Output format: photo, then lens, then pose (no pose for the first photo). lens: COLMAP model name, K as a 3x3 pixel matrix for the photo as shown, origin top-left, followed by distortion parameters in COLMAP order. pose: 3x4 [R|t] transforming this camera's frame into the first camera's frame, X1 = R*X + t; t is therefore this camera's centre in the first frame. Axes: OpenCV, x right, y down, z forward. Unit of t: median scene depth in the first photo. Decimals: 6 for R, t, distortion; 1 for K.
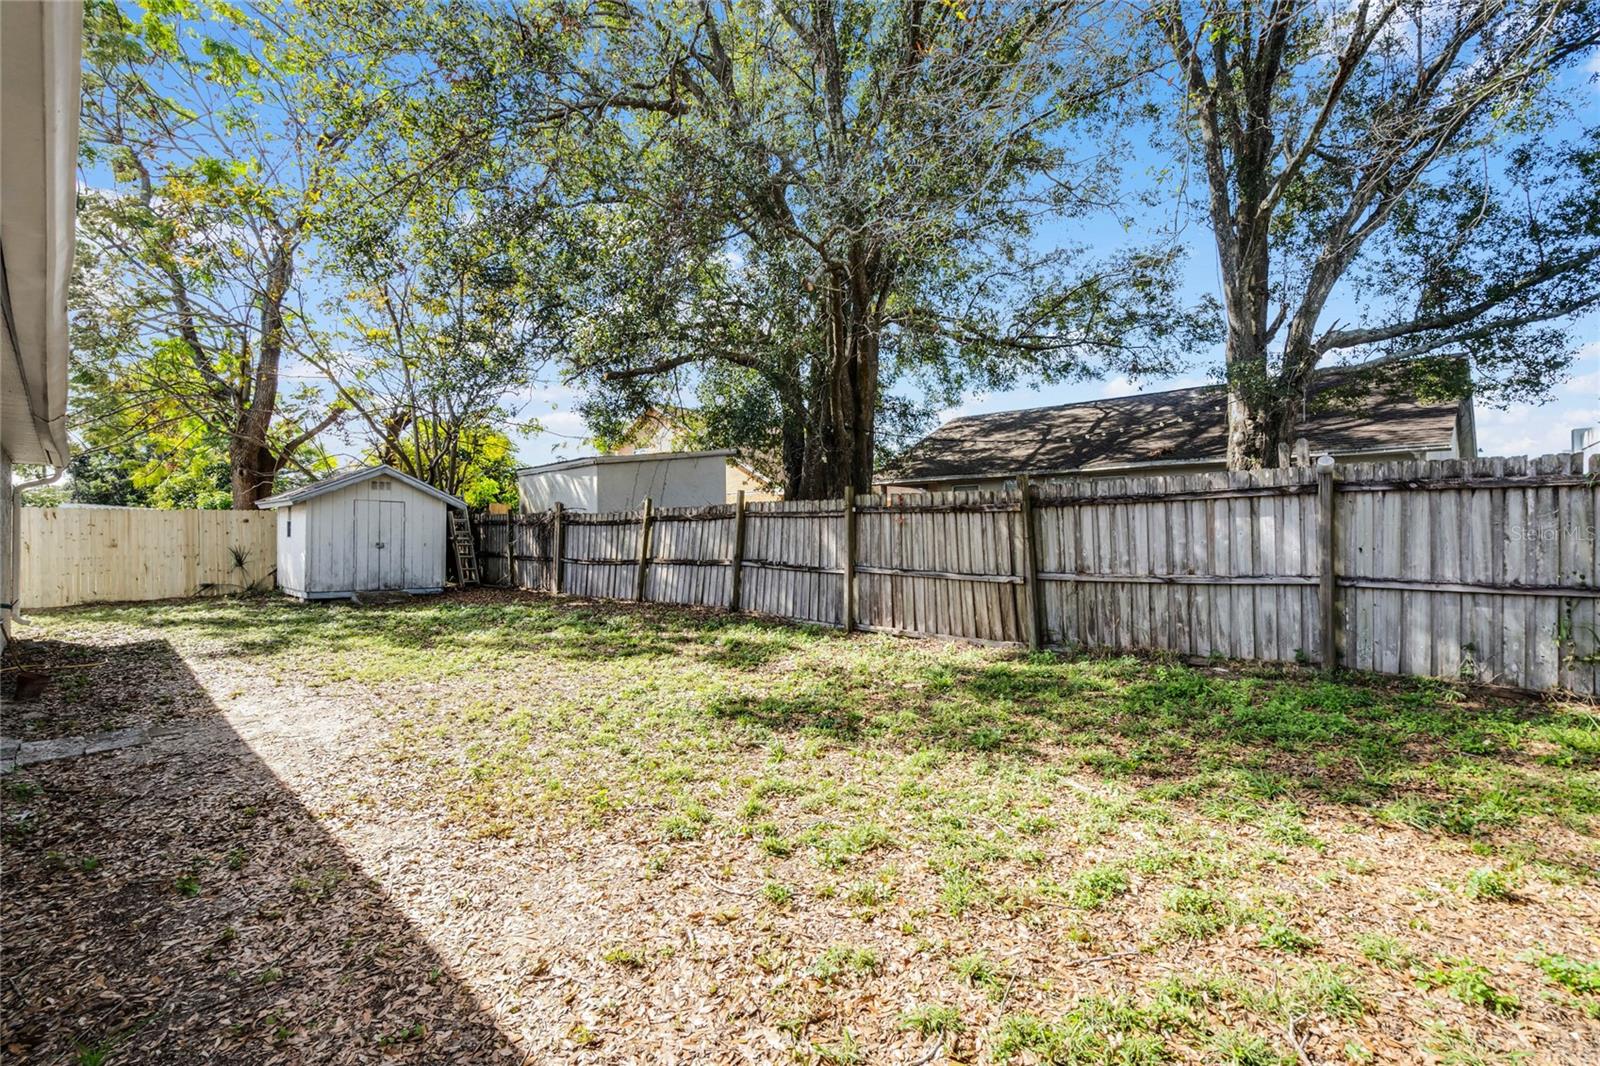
lens RADIAL K [[742.4, 0, 799.5], [0, 742.4, 543.3], [0, 0, 1]] dist [-0.000499, 0.000403]
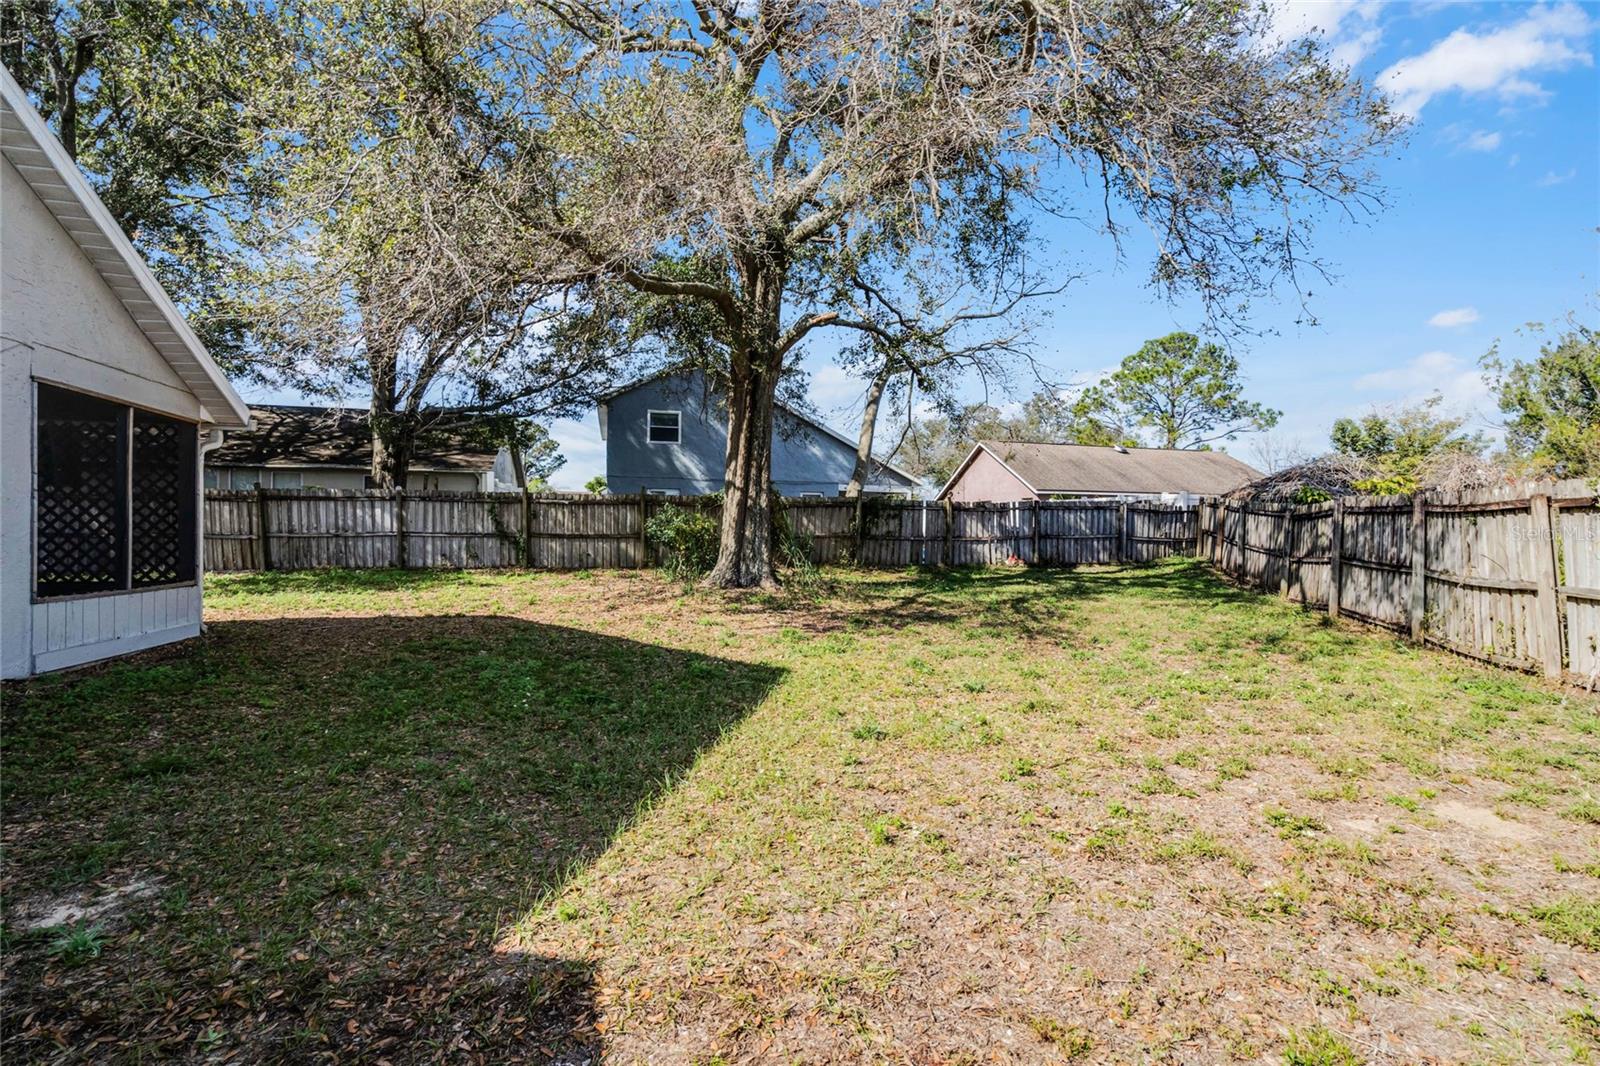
lens RADIAL K [[742.4, 0, 799.5], [0, 742.4, 543.3], [0, 0, 1]] dist [-0.000499, 0.000403]
pose [[0.522245, -0.012193, 0.852708, -0.613831], [-0.005995, 0.999821, 0.017969, 0.022606], [-0.852775, -0.014496, 0.522078, -1.225585]]
